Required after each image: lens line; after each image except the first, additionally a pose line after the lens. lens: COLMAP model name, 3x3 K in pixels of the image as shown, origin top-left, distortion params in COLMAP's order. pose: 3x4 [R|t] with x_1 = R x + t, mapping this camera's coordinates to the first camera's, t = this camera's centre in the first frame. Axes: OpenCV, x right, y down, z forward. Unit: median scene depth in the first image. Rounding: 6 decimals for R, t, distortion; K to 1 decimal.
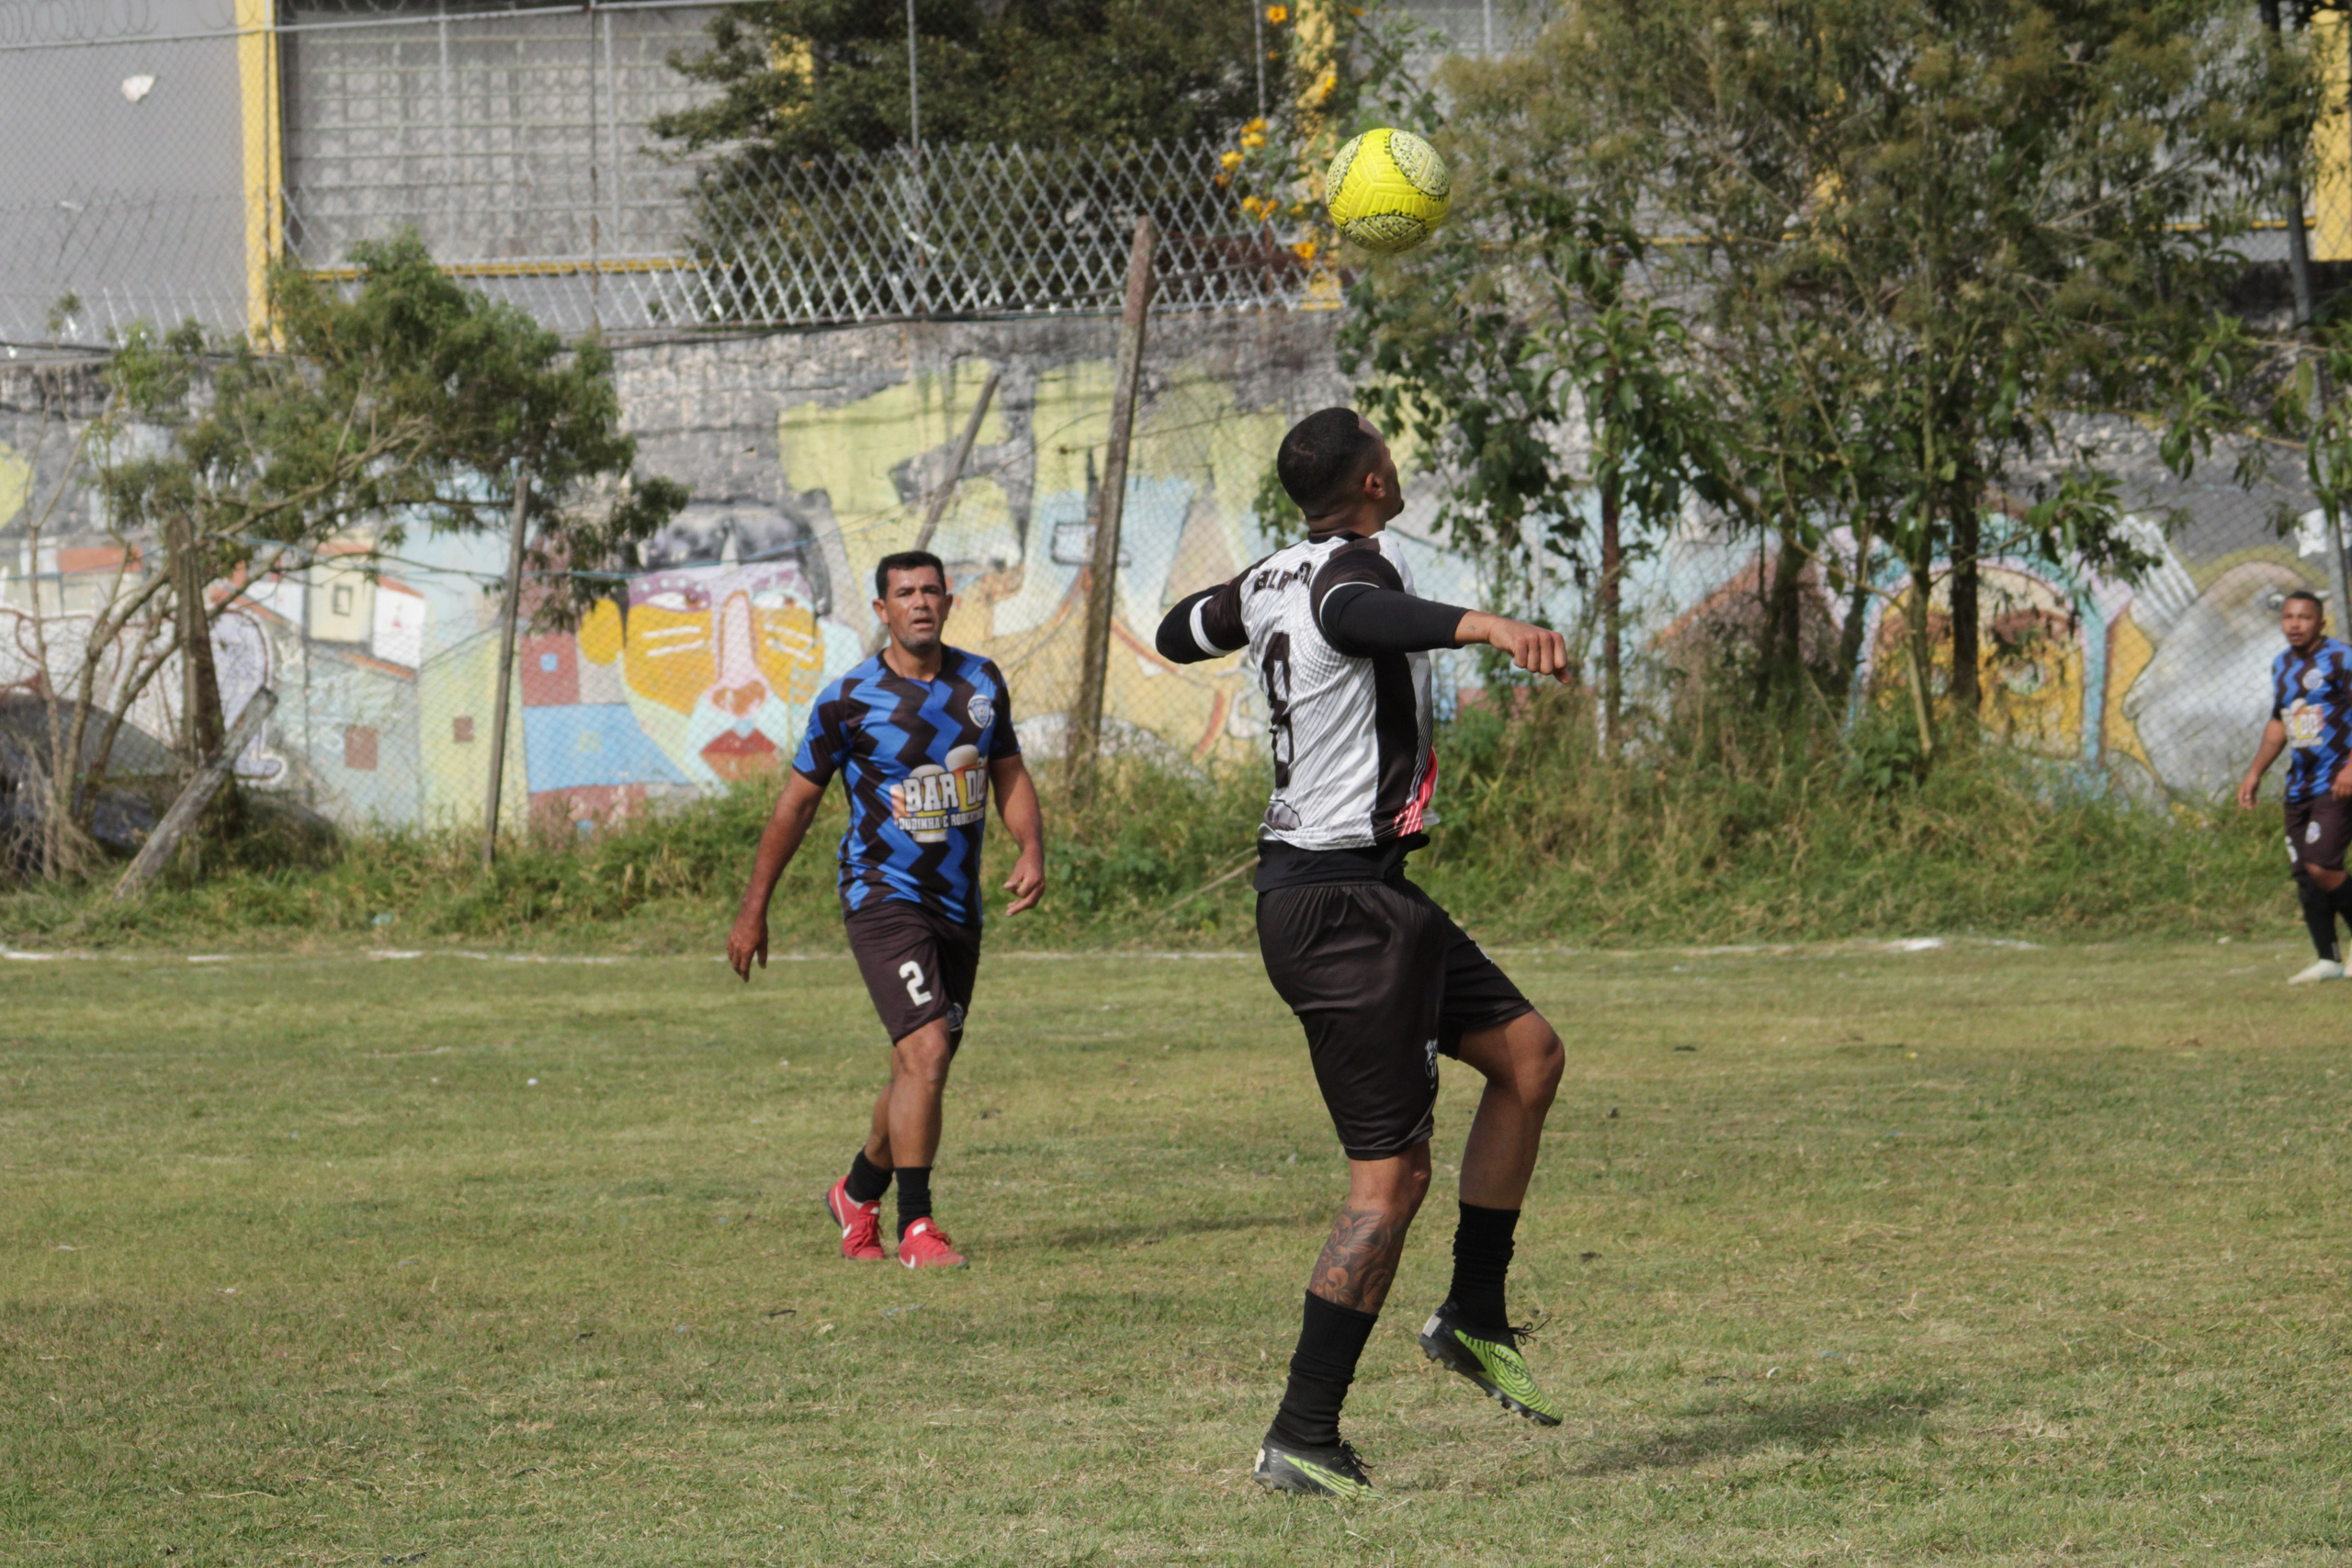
lens RADIAL K [[9953.4, 0, 1176.0], [0, 9953.4, 784.0], [0, 0, 1]] dist [0.293847, -5.342773]
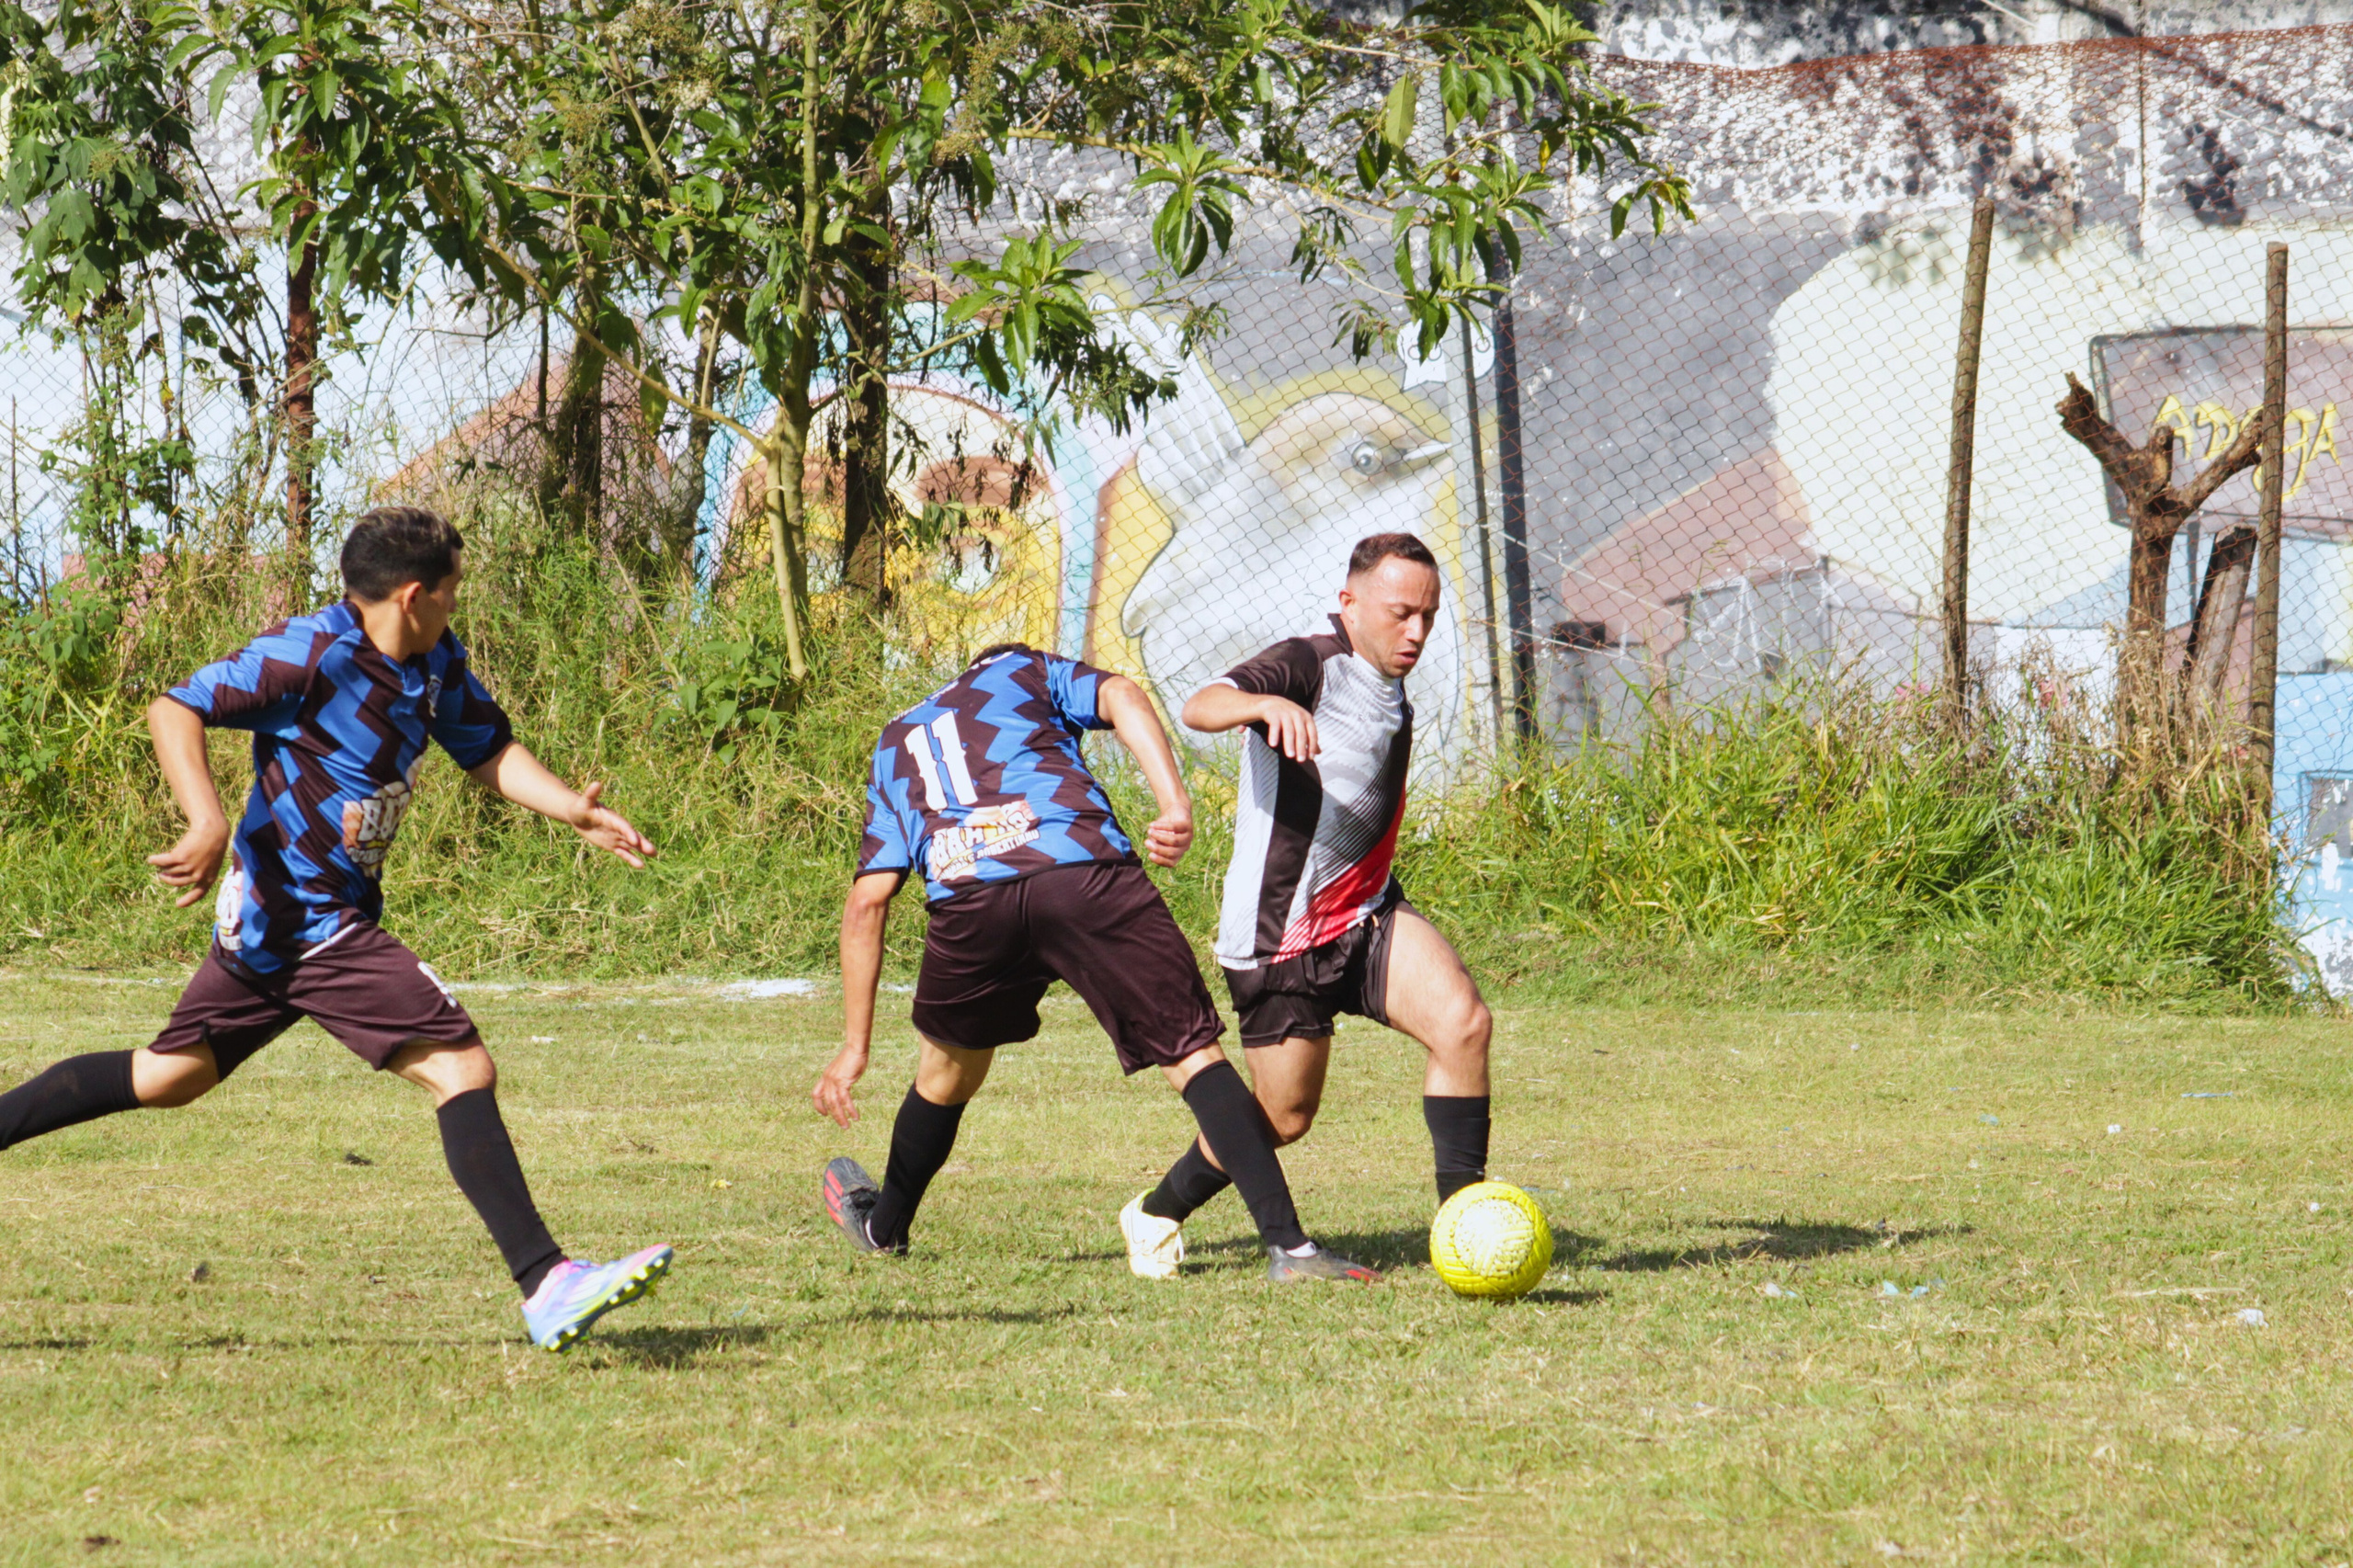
lens RADIAL K [[13295.2, 0, 1176.5], [0, 13295.2, 784.0], [0, 0, 1]] dist [0.750889, -13.765056]
pose [[0.995847, 0.030132, 0.085909, 0.028167], [-0.030844, 0.999500, 0.006973, -0.003329], [-0.085656, -0.009594, 0.996279, 0.171572]]
